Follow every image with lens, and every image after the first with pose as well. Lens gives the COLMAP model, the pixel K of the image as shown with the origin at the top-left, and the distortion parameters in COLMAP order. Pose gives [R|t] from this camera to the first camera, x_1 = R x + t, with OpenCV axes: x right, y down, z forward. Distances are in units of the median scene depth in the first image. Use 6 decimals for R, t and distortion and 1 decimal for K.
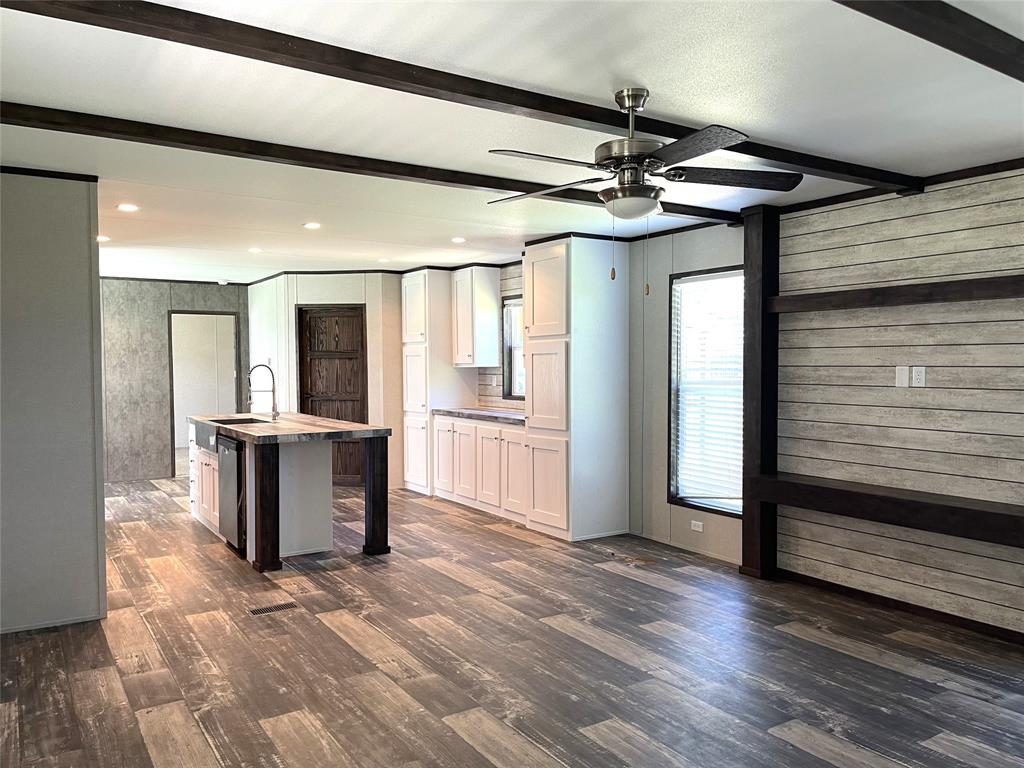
lens RADIAL K [[771.0, 0, 514.8], [0, 771.0, 388.2], [0, 0, 1]] dist [0.067515, -0.086247]
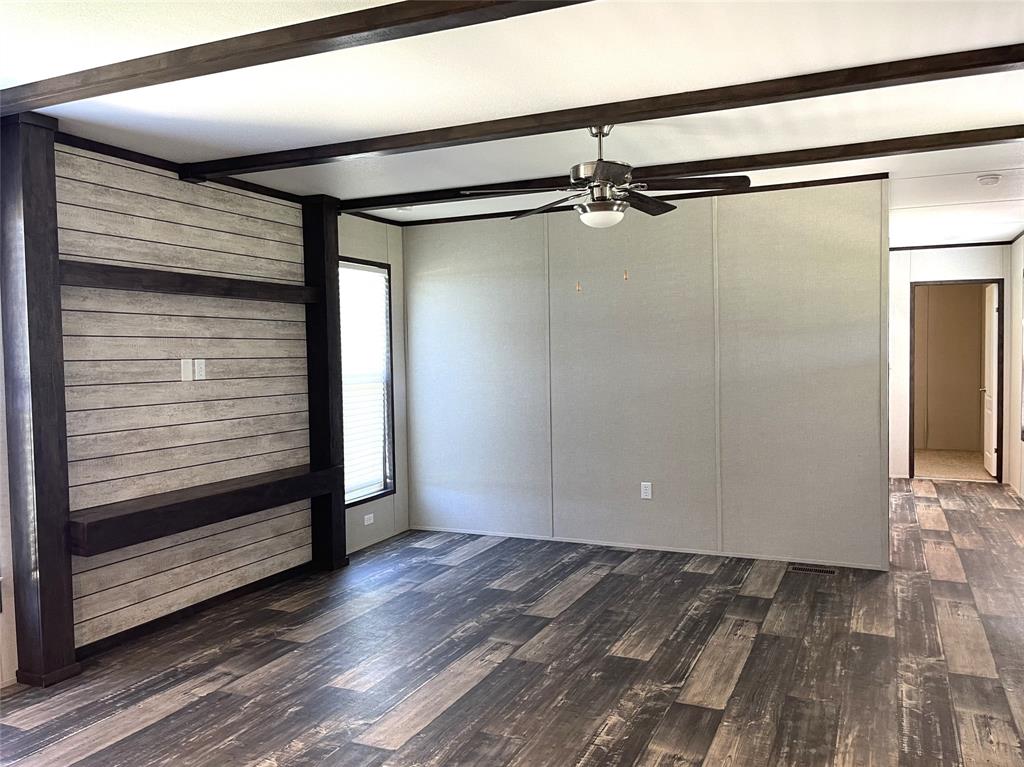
lens RADIAL K [[810.2, 0, 506.9], [0, 810.2, 388.3], [0, 0, 1]] dist [0.035895, -0.012056]
pose [[-0.532938, -0.024705, 0.845794, -0.541575], [0.043908, 0.997420, 0.056801, -0.031192], [-0.845014, 0.067408, -0.530478, 1.173461]]
